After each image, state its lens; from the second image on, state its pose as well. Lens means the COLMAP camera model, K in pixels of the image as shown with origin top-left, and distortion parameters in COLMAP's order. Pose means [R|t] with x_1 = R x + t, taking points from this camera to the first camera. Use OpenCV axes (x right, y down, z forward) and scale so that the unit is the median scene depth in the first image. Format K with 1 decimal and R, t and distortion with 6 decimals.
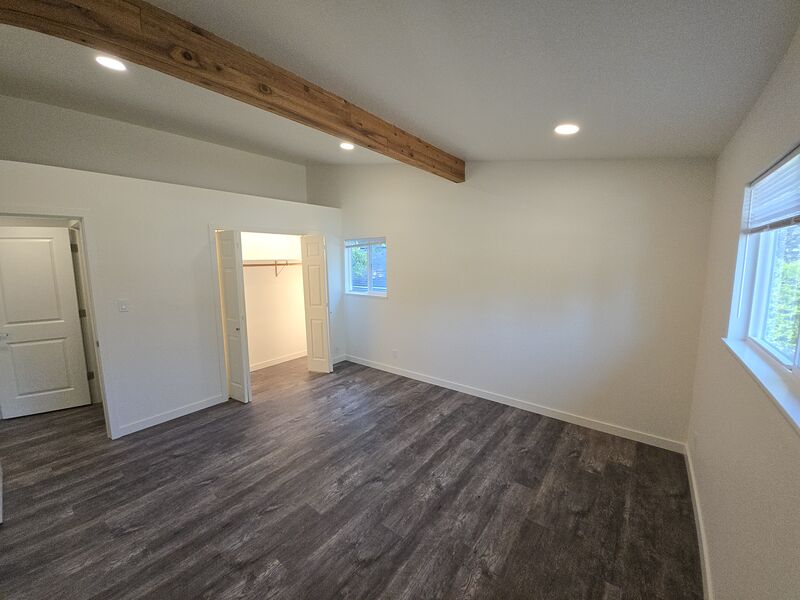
lens RADIAL K [[314.8, 0, 393.7], [0, 314.8, 296.4], [0, 0, 1]] dist [0.003342, -0.012428]
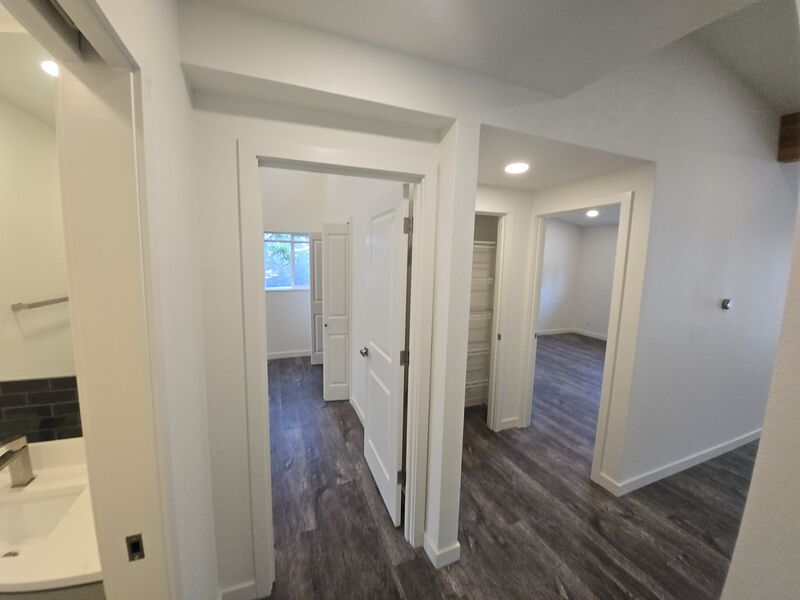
lens RADIAL K [[314.8, 0, 393.7], [0, 314.8, 296.4], [0, 0, 1]] dist [0.003342, -0.012428]
pose [[0.515093, -0.080090, 0.853384, -2.117724], [0.085066, 0.995486, 0.042081, -0.052608], [-0.852903, 0.050918, 0.519581, 0.872198]]
